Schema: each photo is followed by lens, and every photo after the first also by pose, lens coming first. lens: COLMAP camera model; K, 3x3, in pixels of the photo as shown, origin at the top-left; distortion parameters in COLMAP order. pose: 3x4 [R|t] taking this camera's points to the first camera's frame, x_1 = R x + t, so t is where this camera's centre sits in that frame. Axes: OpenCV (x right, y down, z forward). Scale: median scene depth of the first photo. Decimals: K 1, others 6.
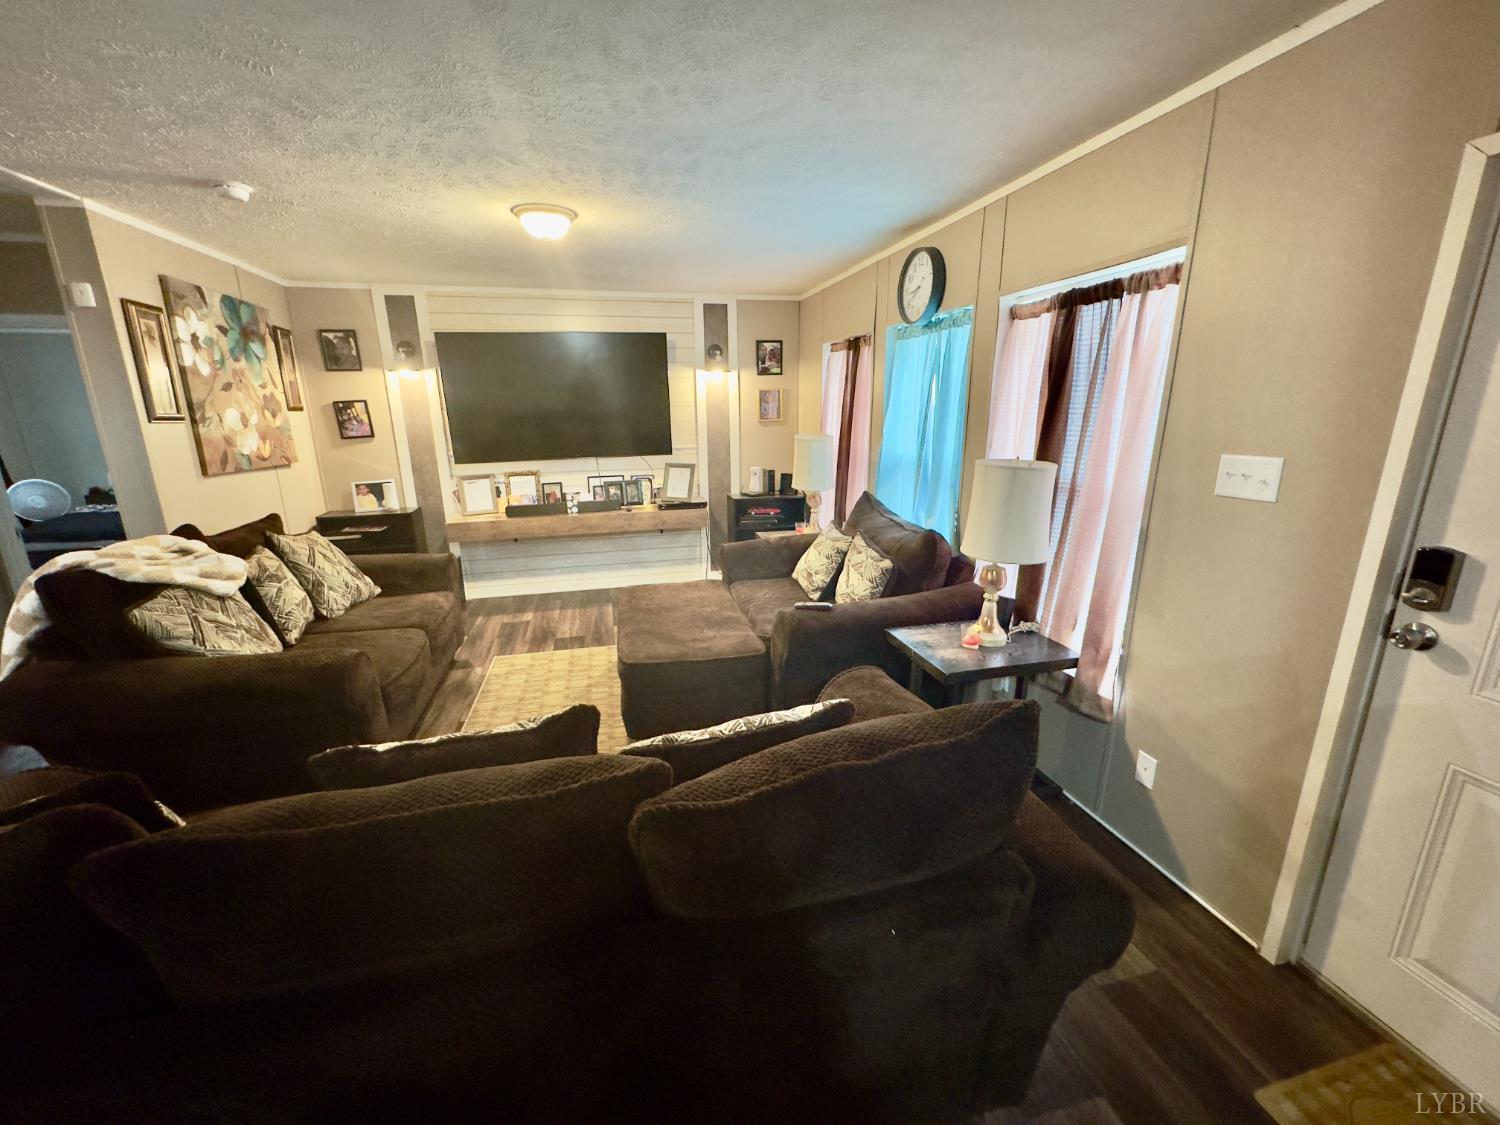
lens RADIAL K [[595.1, 0, 752.0], [0, 595.1, 557.3], [0, 0, 1]] dist [-0.003190, 0.000056]
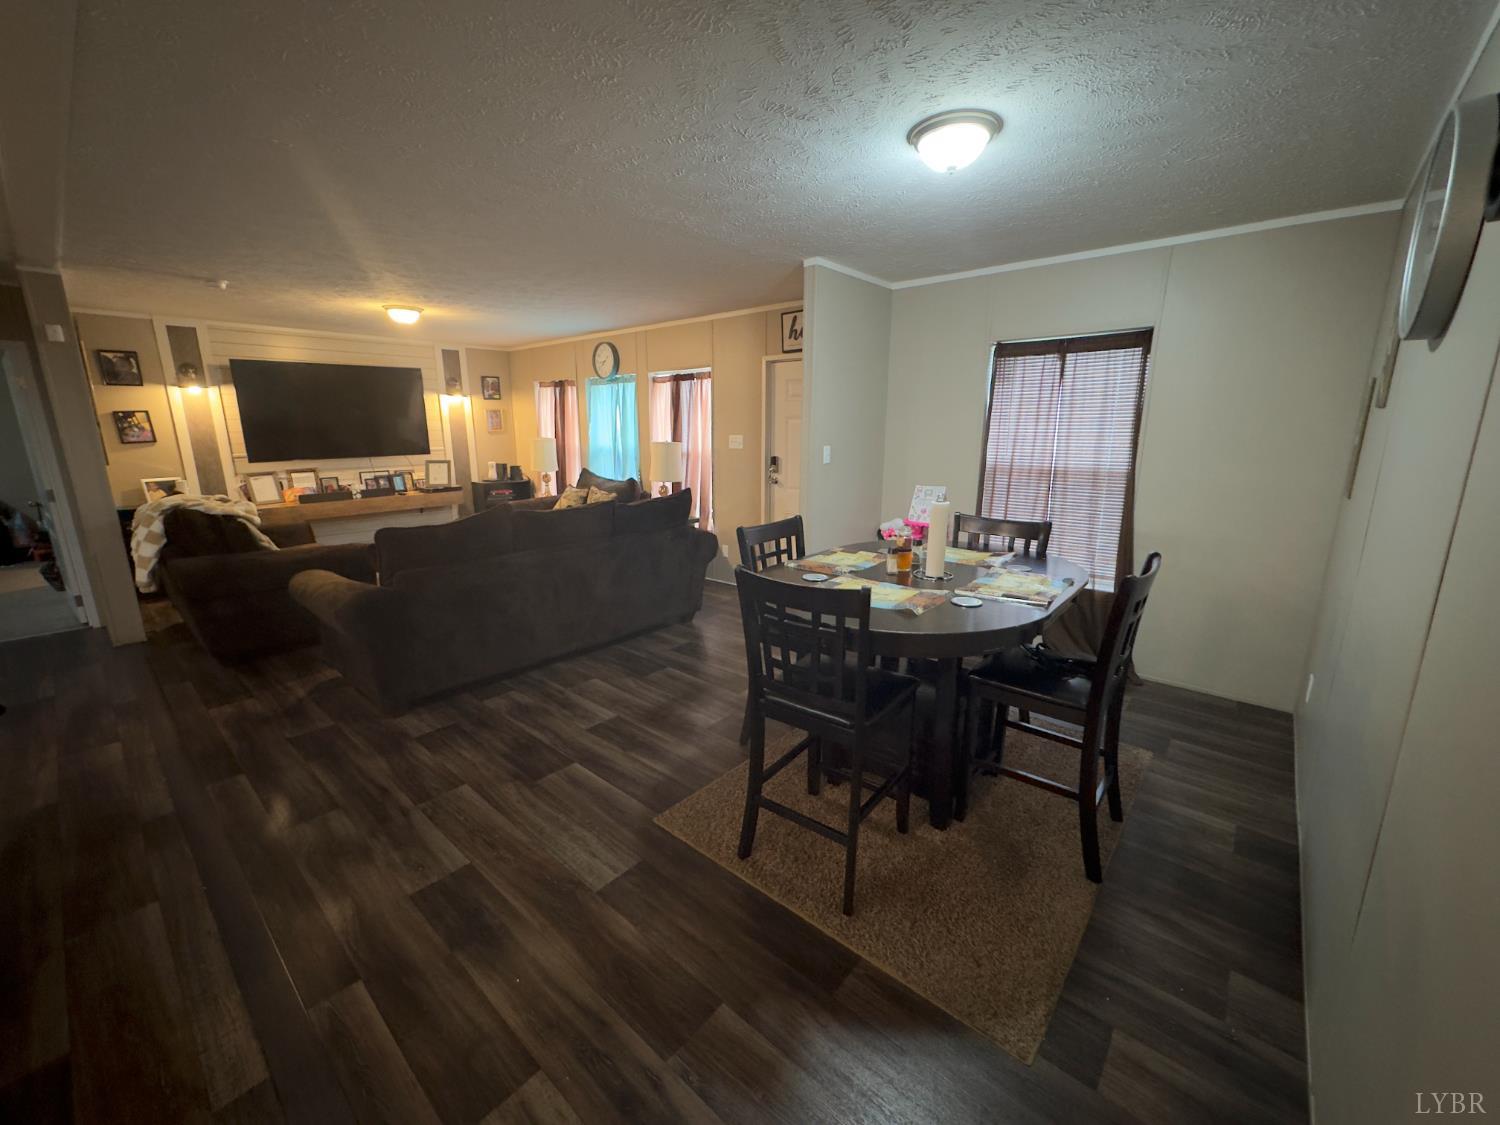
lens RADIAL K [[595.1, 0, 747.8], [0, 595.1, 559.6], [0, 0, 1]] dist [-0.003190, 0.000056]
pose [[0.818345, -0.117957, 0.562493, -0.372018], [0.134749, 0.990810, 0.011738, 0.173912], [-0.558708, 0.066190, 0.826719, -0.615242]]
